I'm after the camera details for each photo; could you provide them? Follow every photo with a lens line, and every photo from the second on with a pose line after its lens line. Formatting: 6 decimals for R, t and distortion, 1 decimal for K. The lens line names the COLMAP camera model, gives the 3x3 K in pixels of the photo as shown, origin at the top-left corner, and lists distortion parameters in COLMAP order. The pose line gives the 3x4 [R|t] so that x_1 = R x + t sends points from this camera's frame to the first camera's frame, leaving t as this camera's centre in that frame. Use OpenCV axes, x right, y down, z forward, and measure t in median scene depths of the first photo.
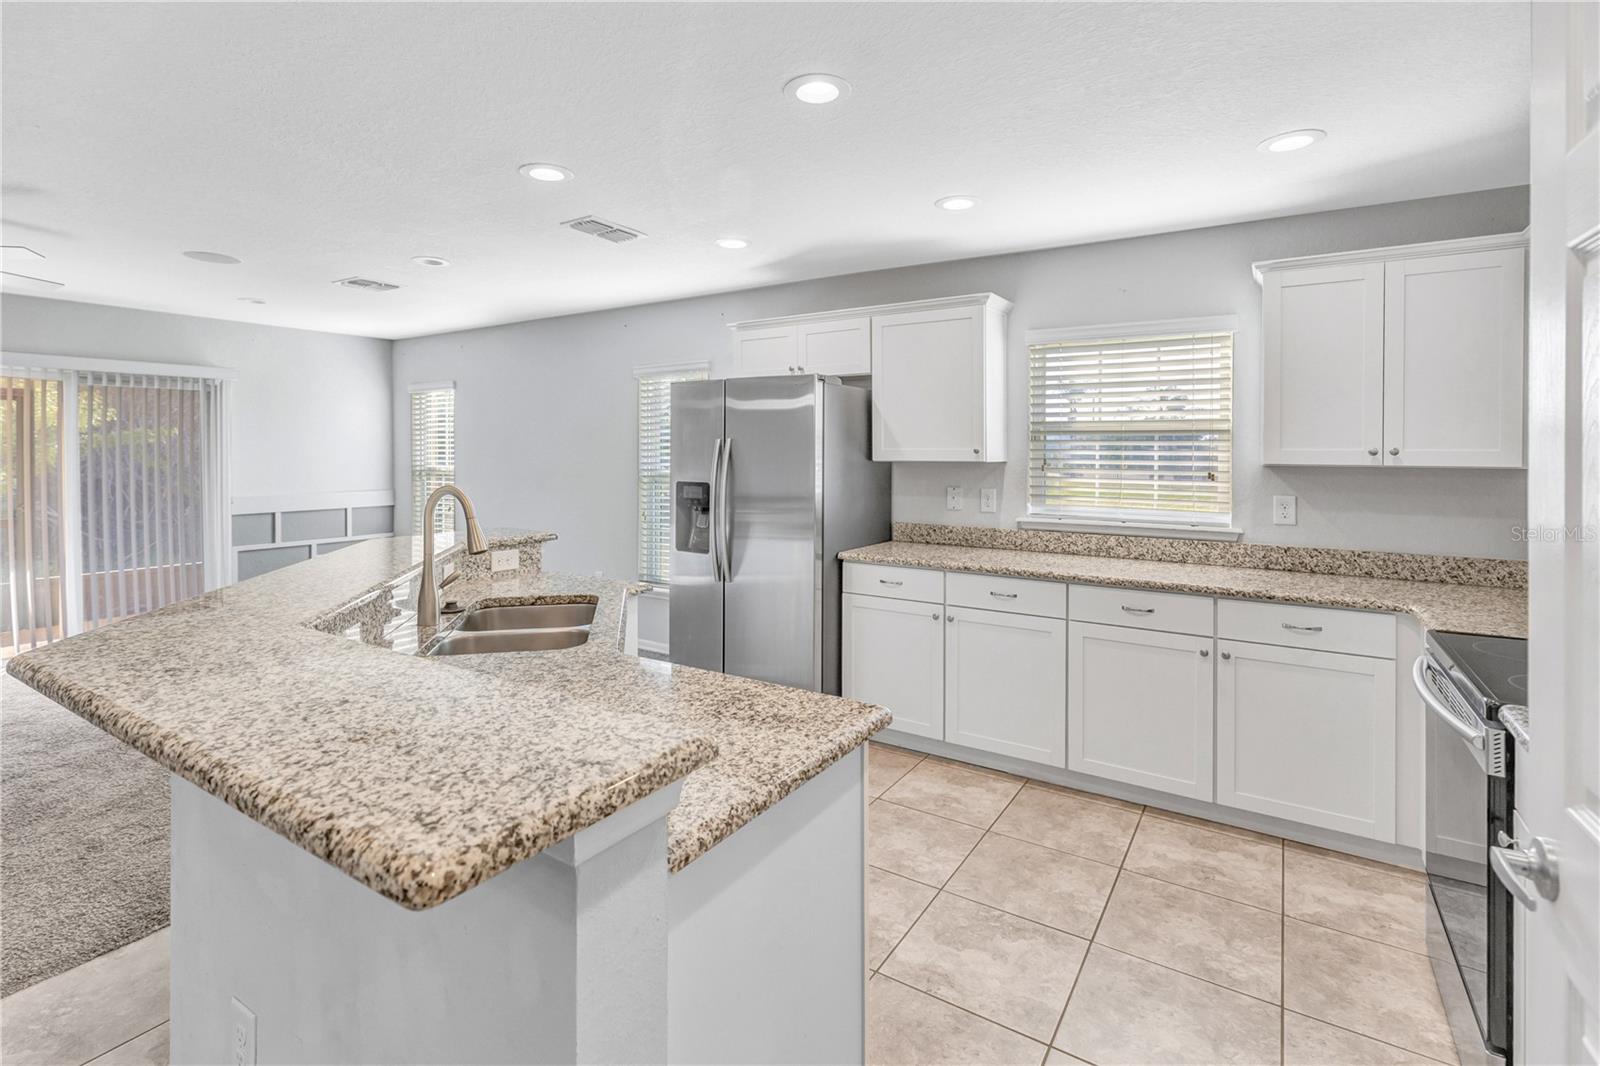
lens RADIAL K [[738.9, 0, 807.8], [0, 738.9, 465.5], [0, 0, 1]] dist [0.005963, -0.001079]
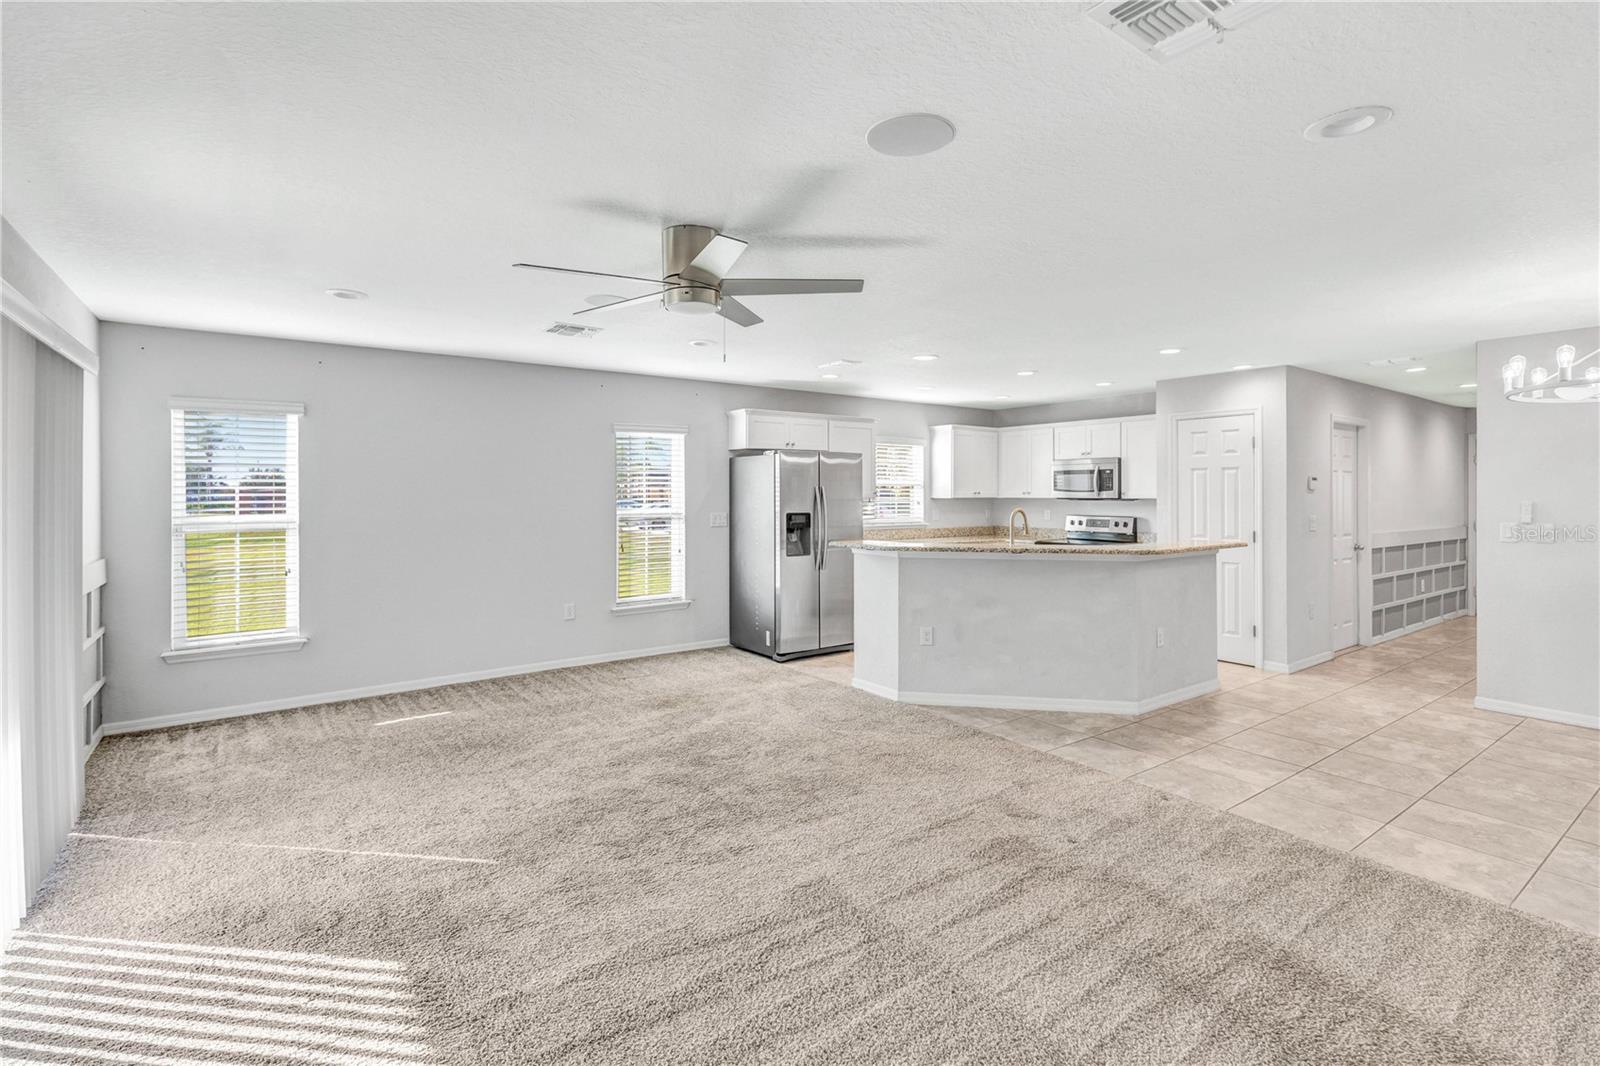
lens RADIAL K [[738.9, 0, 793.2], [0, 738.9, 490.9], [0, 0, 1]] dist [0.005963, -0.001079]
pose [[0.374700, -0.002225, 0.927144, -1.741175], [0.018800, 0.999810, -0.005198, -0.018739], [-0.926956, 0.019378, 0.374670, 0.417038]]
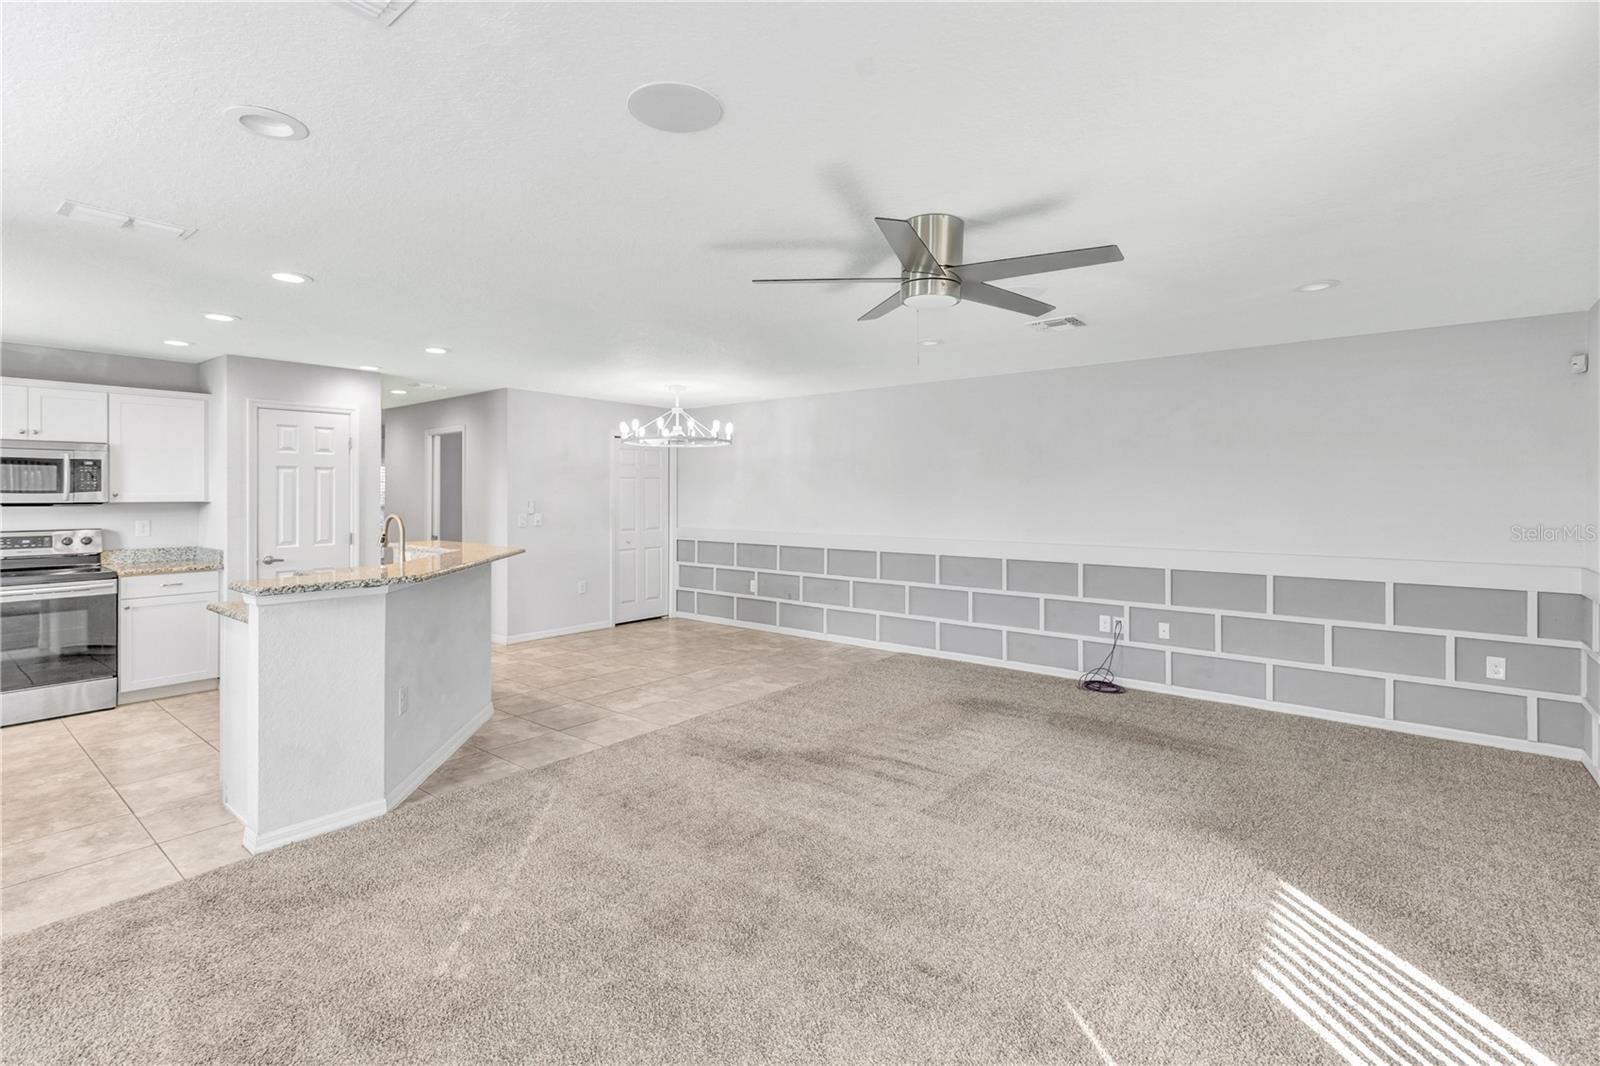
lens RADIAL K [[738.9, 0, 792.9], [0, 738.9, 503.2], [0, 0, 1]] dist [0.005963, -0.001079]
pose [[-0.993156, -0.007586, 0.116550, -0.995457], [-0.003674, 0.999424, 0.033743, -0.042385], [-0.116739, 0.033083, -0.992611, 1.579234]]
